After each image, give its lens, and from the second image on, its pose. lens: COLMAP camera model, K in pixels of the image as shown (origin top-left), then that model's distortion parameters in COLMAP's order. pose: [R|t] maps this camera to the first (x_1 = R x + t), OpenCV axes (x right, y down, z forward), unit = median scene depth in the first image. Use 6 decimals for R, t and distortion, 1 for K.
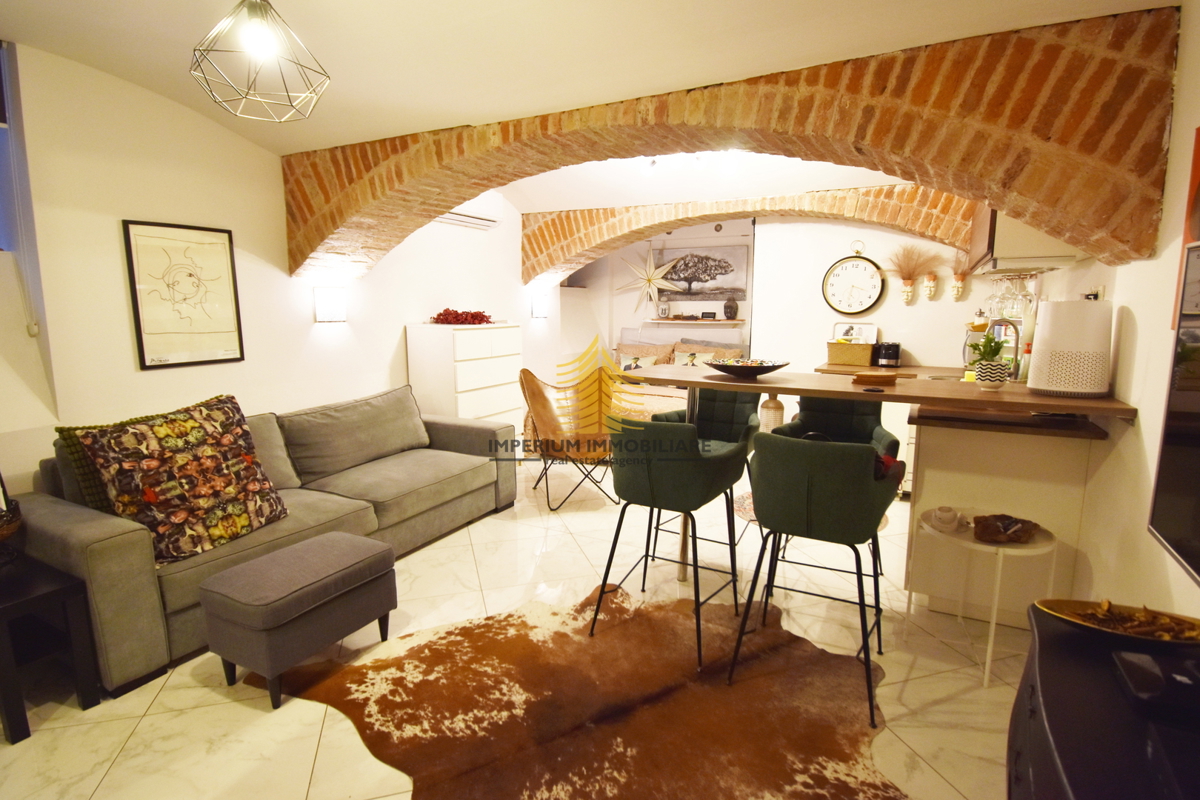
lens RADIAL K [[602.9, 0, 612.9], [0, 602.9, 401.9], [0, 0, 1]] dist [0.034813, -0.039020]
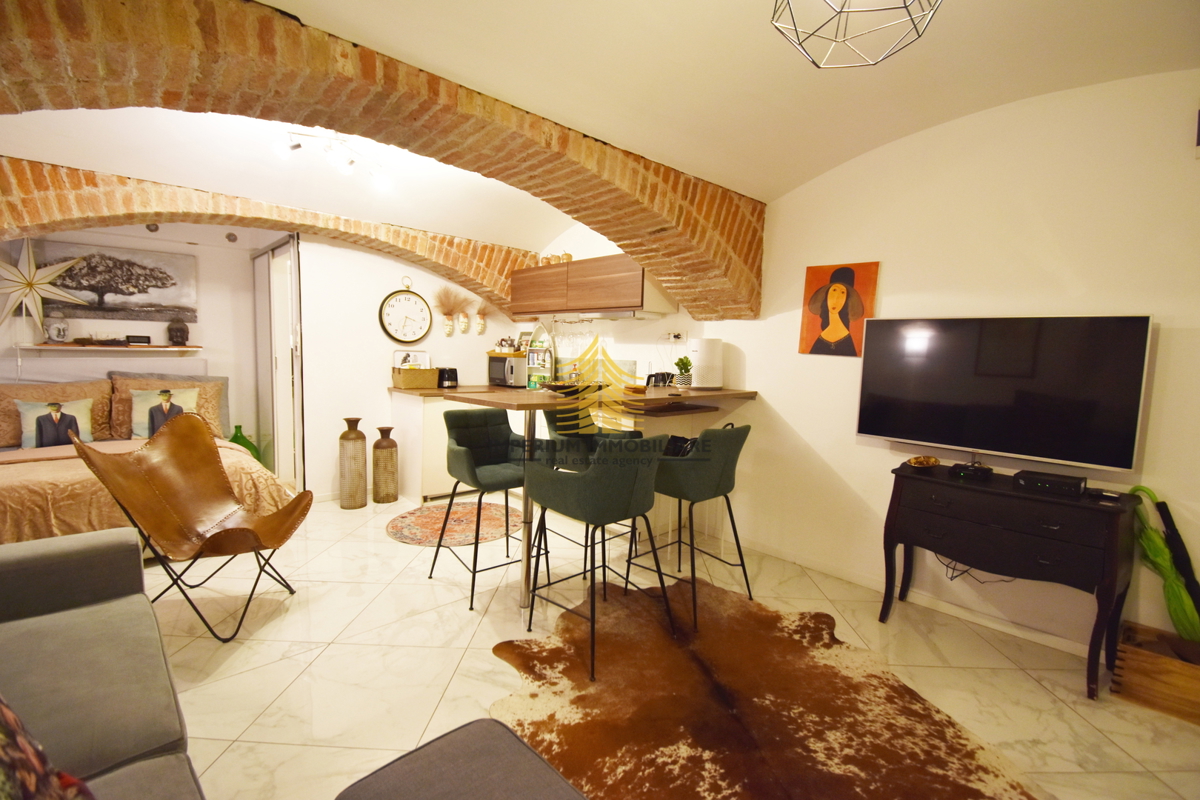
lens RADIAL K [[530.2, 0, 606.7], [0, 530.2, 402.8], [0, 0, 1]] dist [0.019132, -0.024586]
pose [[0.316987, -0.087419, 0.944393, -0.468993], [0.120788, 0.991356, 0.051224, -0.048325], [-0.940707, 0.097834, 0.324806, 0.409016]]
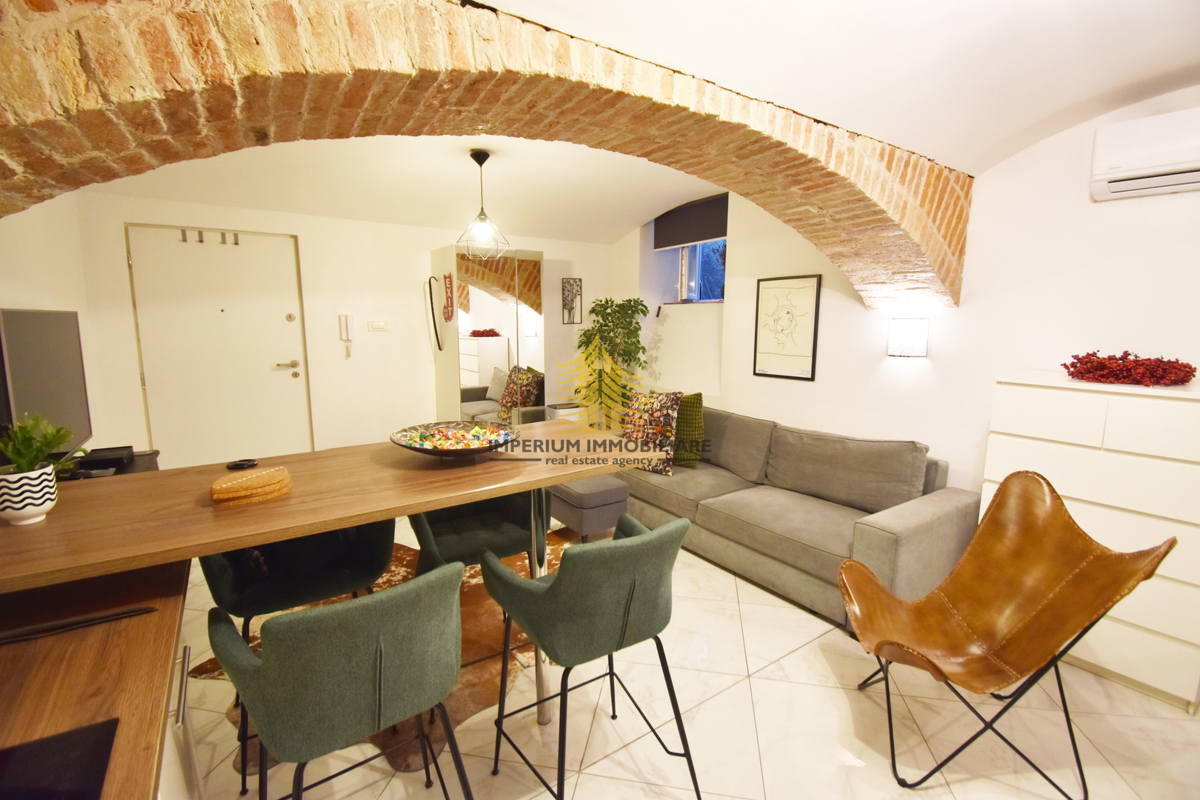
lens RADIAL K [[530.2, 0, 606.7], [0, 530.2, 402.8], [0, 0, 1]] dist [0.019132, -0.024586]
pose [[-0.459788, 0.132424, -0.878099, 0.428146], [-0.149965, 0.963038, 0.223758, -0.166373], [0.875274, 0.234566, -0.422935, 0.904871]]
